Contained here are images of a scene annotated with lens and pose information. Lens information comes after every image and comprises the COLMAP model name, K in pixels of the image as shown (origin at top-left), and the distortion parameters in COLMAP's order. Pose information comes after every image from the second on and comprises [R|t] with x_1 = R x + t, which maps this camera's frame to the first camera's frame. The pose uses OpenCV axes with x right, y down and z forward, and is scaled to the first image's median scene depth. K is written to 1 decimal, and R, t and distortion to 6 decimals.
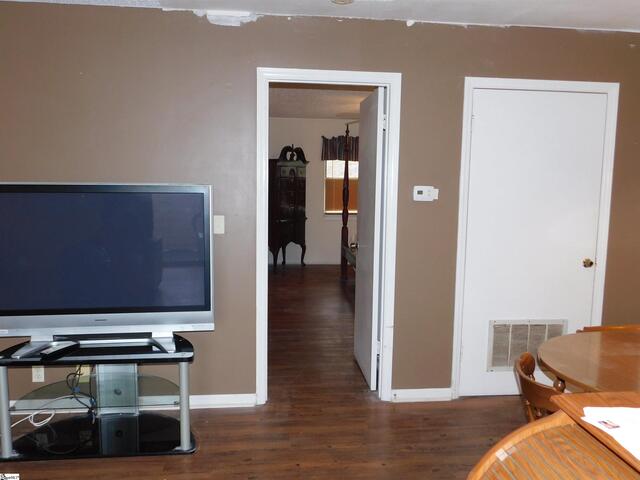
lens RADIAL K [[545.3, 0, 319.2], [0, 545.3, 237.2], [0, 0, 1]] dist [-0.007490, 0.020041]
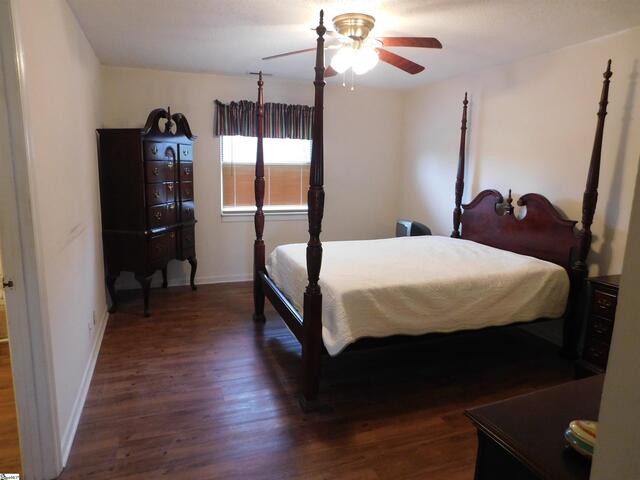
lens RADIAL K [[415.3, 0, 320.9], [0, 415.3, 238.9], [0, 0, 1]] dist [-0.060030, 0.038516]
pose [[0.966506, -0.036233, 0.254075, -0.004744], [0.018290, 0.997191, 0.072634, -0.047729], [-0.255993, -0.065554, 0.964453, 0.465094]]
